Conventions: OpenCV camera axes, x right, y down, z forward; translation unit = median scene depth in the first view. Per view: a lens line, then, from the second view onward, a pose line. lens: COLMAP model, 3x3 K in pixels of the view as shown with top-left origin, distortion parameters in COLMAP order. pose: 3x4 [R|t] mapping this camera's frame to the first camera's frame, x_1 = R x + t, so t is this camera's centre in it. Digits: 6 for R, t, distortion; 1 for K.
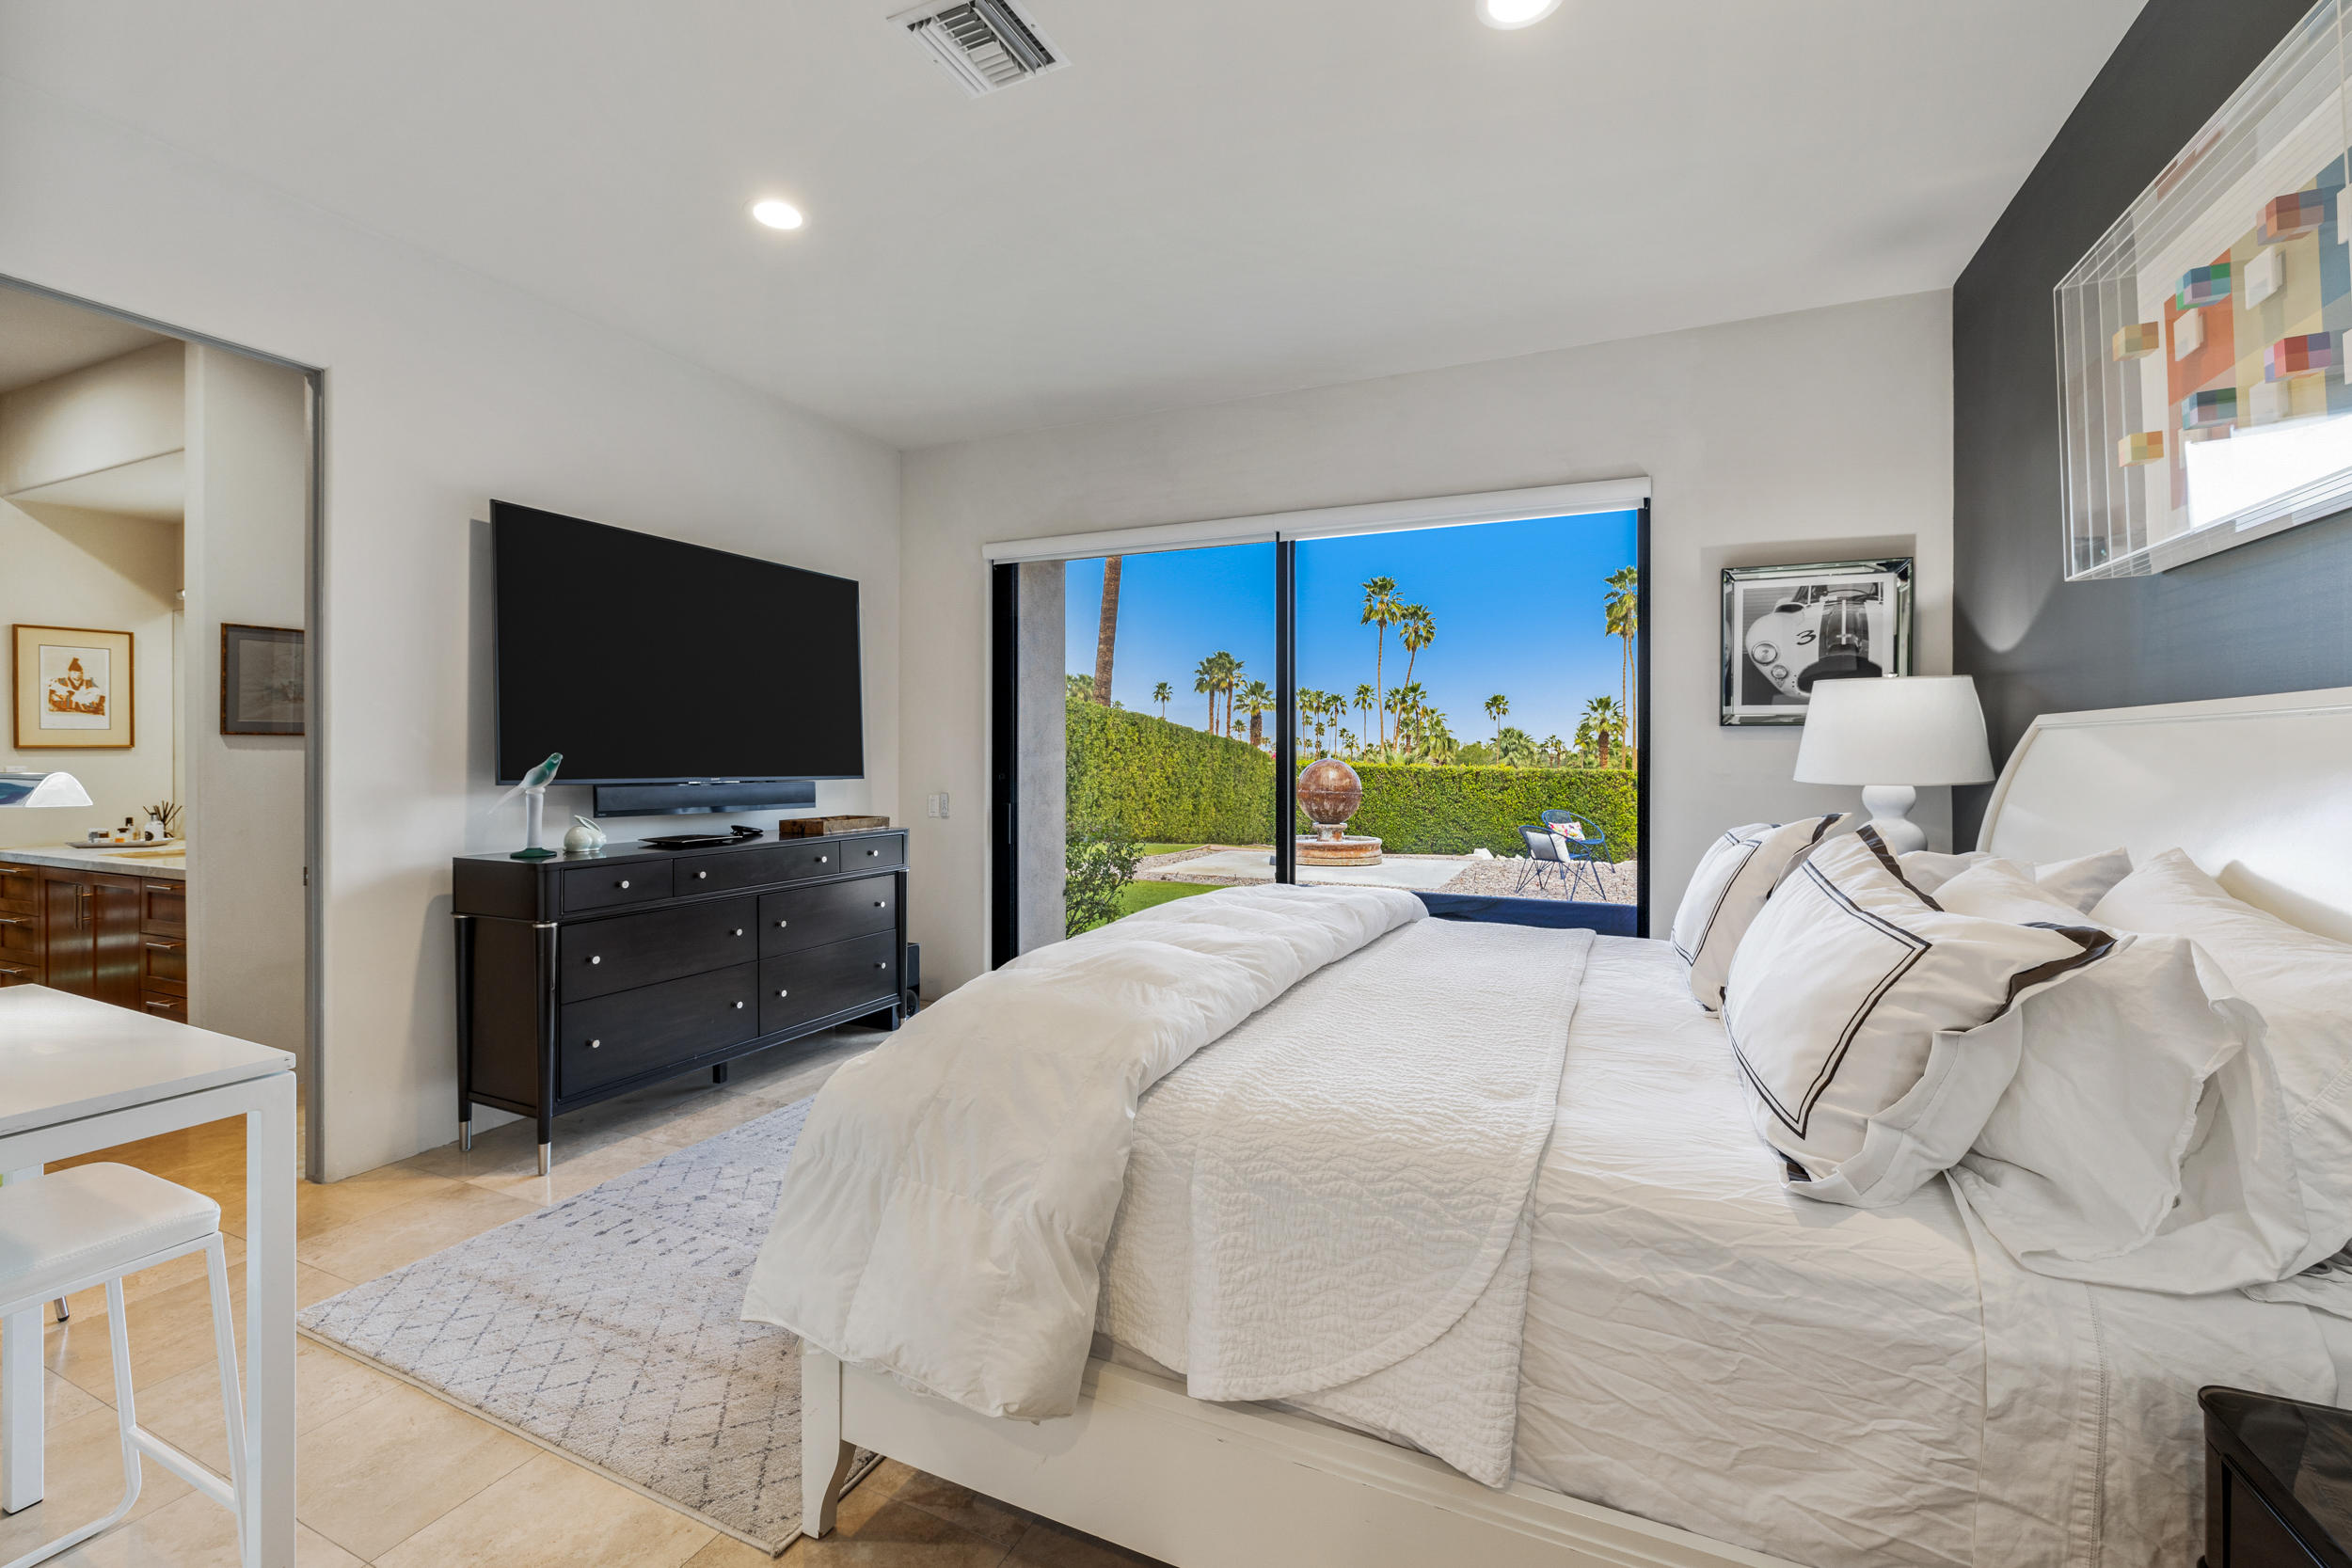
lens RADIAL K [[980.6, 0, 1174.0], [0, 980.6, 750.0], [0, 0, 1]] dist [-0.009369, -0.000684]
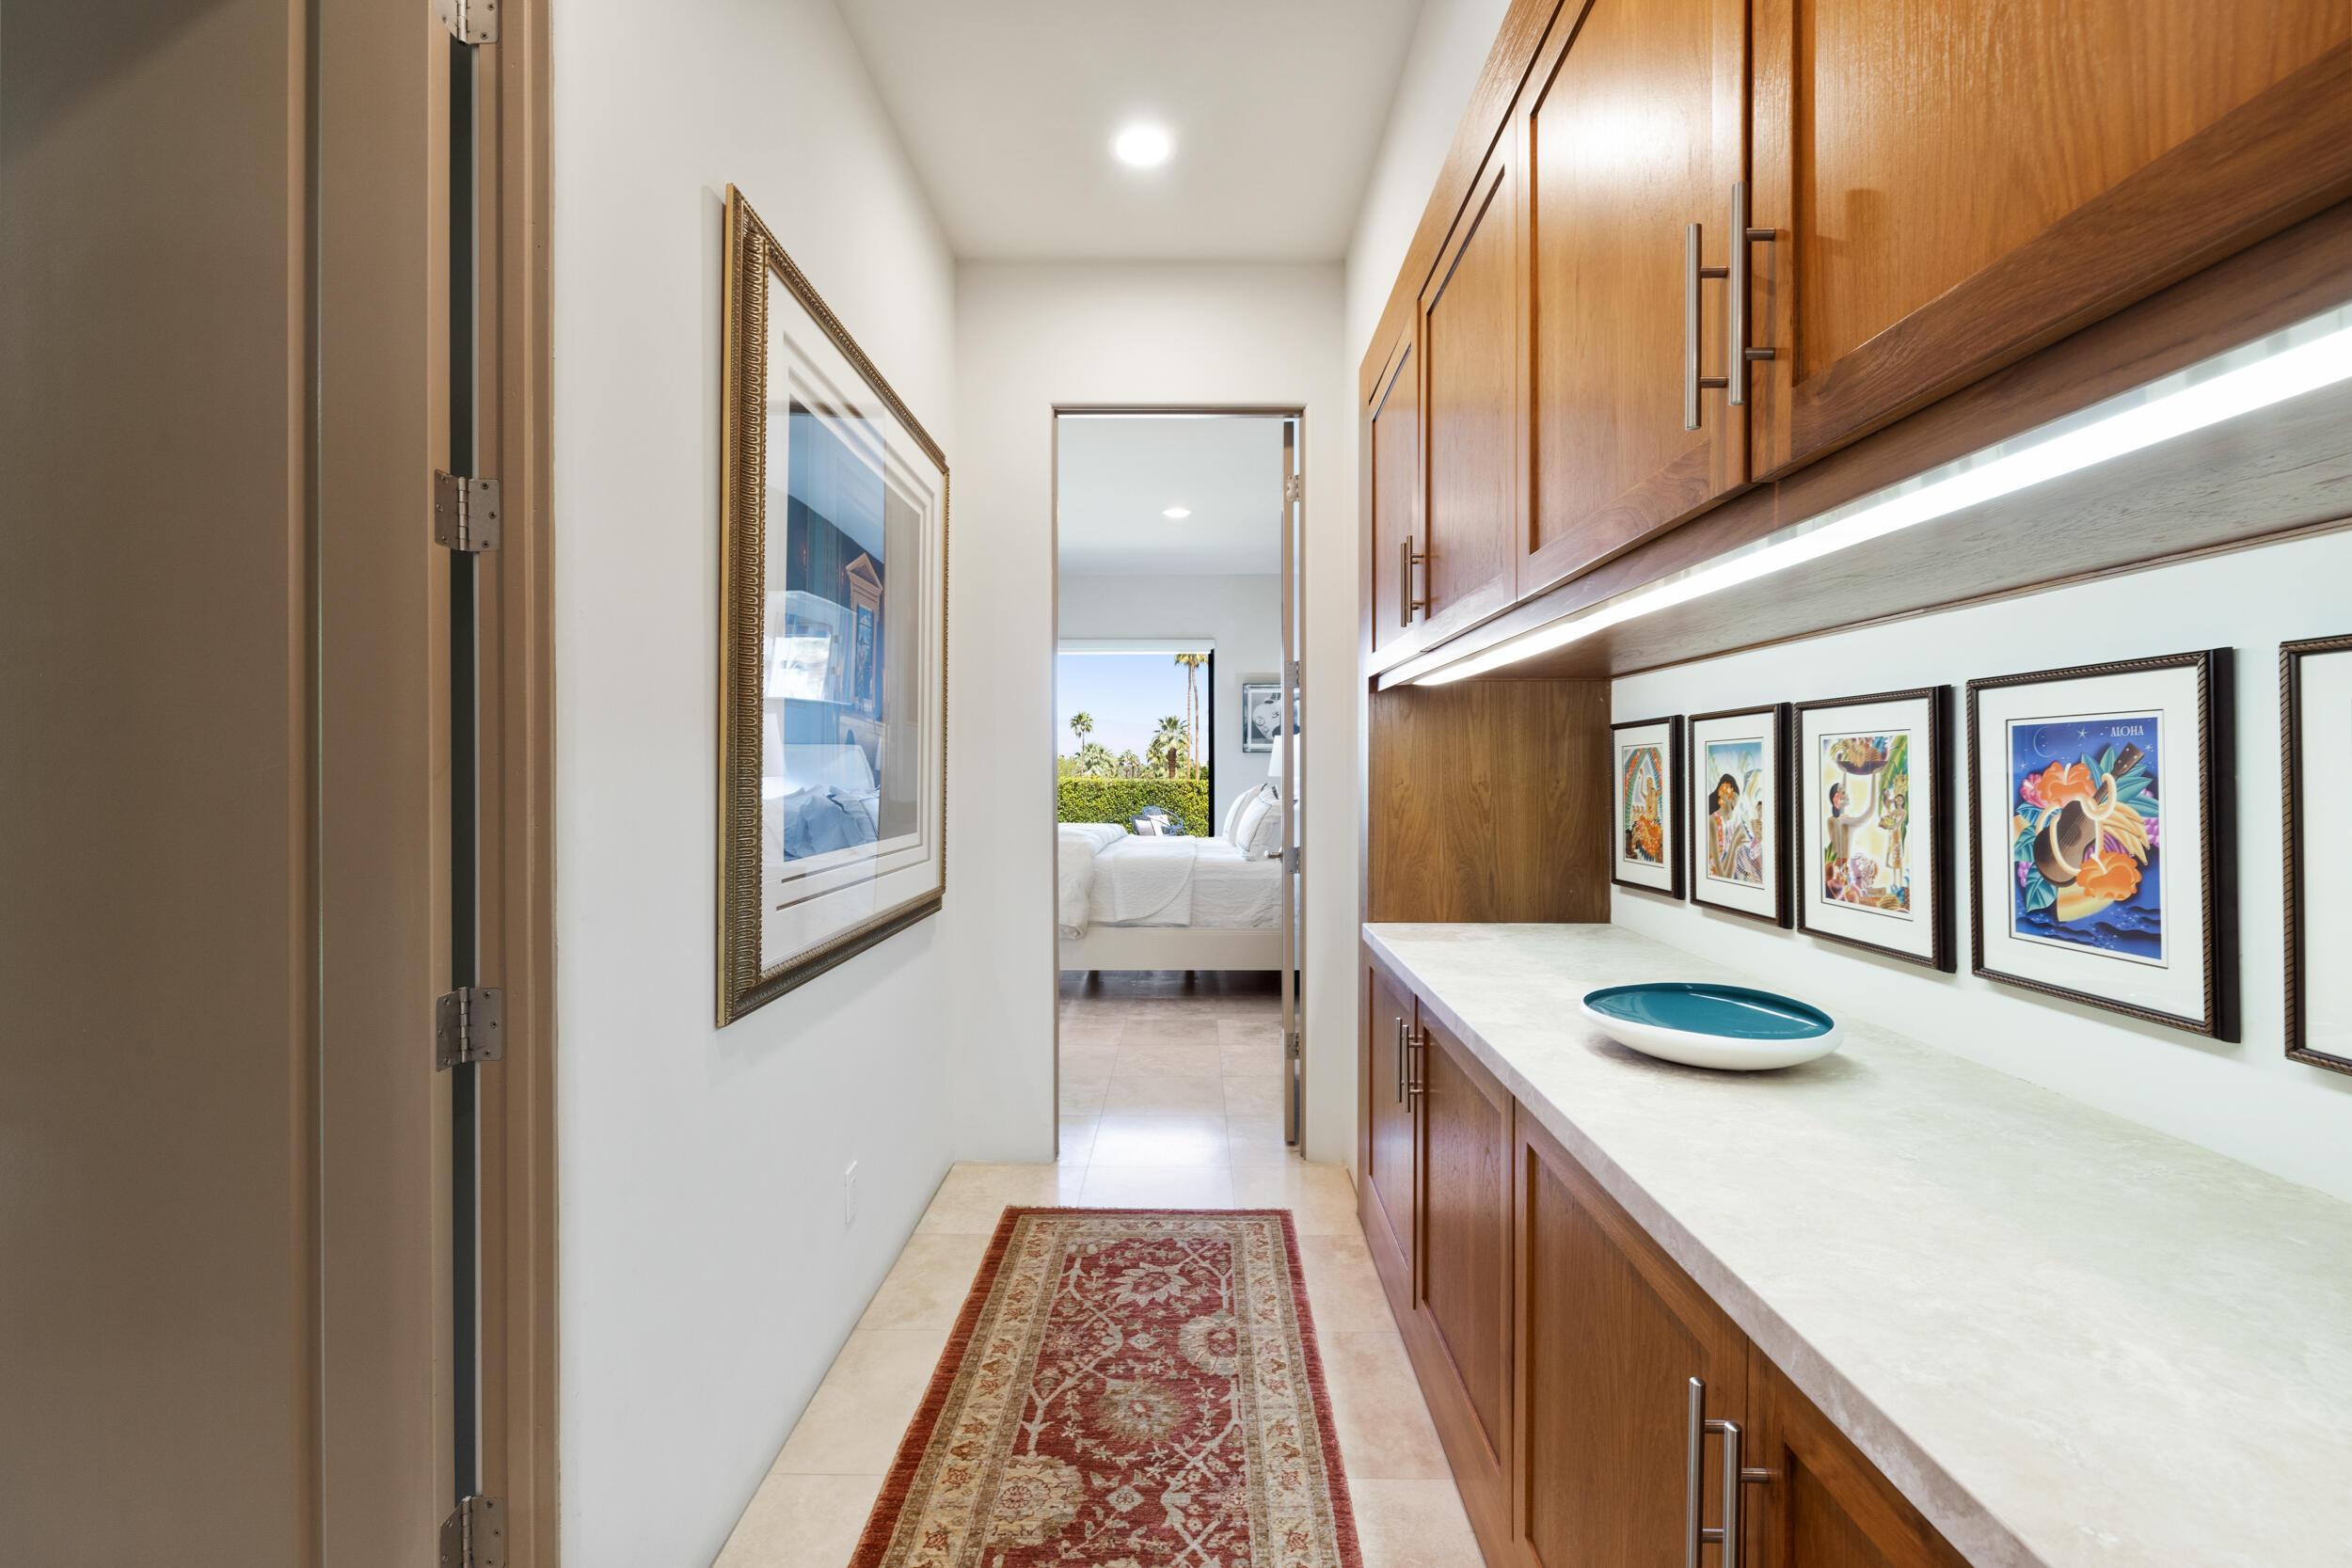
lens RADIAL K [[980.6, 0, 1175.9], [0, 980.6, 772.7], [0, 0, 1]] dist [-0.009369, -0.000684]
pose [[0.912773, -0.004715, 0.408439, -0.109836], [0.001045, 0.999957, 0.009206, 0.000012], [-0.408465, -0.007976, 0.912739, -0.218057]]
